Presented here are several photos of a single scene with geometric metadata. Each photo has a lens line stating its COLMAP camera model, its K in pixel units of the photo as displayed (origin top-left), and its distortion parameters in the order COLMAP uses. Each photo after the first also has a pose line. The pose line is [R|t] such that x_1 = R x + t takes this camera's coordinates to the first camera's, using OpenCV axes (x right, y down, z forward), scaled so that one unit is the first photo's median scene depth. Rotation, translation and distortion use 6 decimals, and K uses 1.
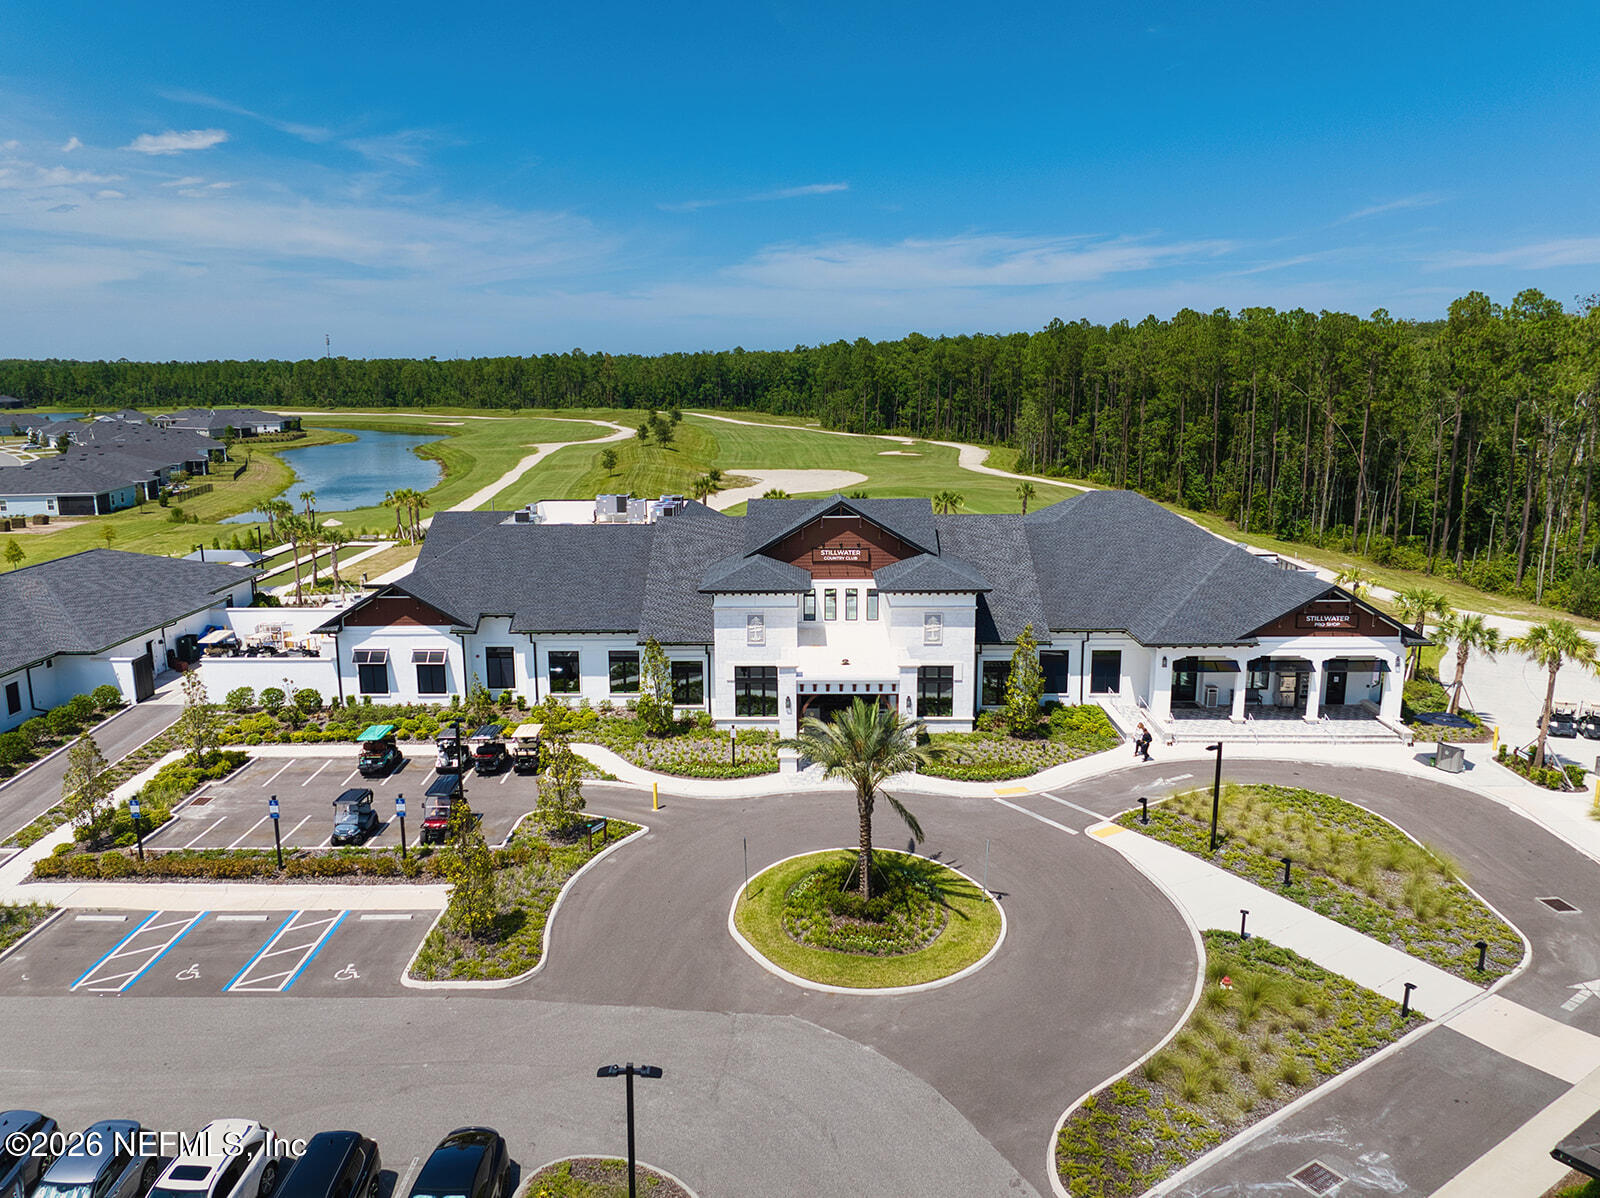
lens RADIAL K [[1133.6, 0, 833.0], [0, 1133.6, 586.7], [0, 0, 1]] dist [0.012920, -0.035809]
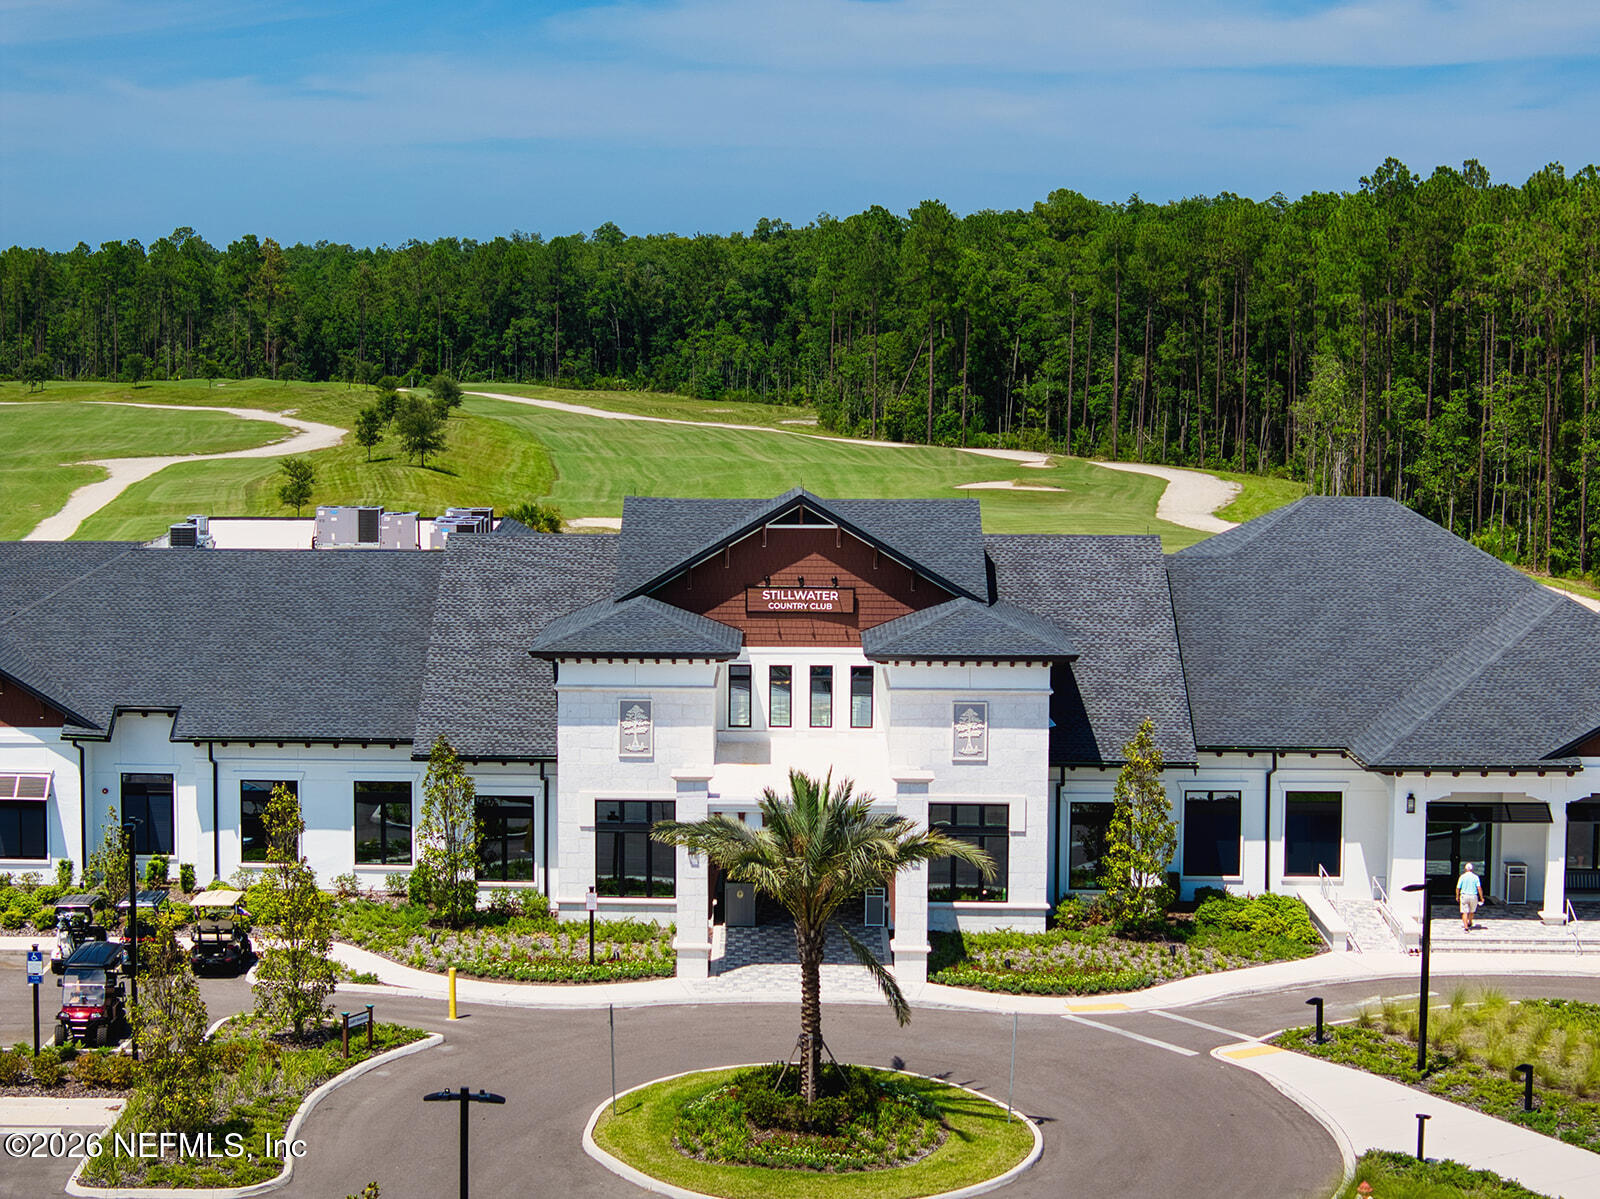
lens RADIAL K [[3258.1, 0, 789.6], [0, 3258.1, 614.1], [0, 0, 1]] dist [-0.168334, 0.000000]
pose [[0.999653, 0.008994, -0.024767, 0.037600], [-0.011194, 0.995866, -0.090137, 0.109792], [0.023854, 0.090383, 0.995621, -0.477104]]
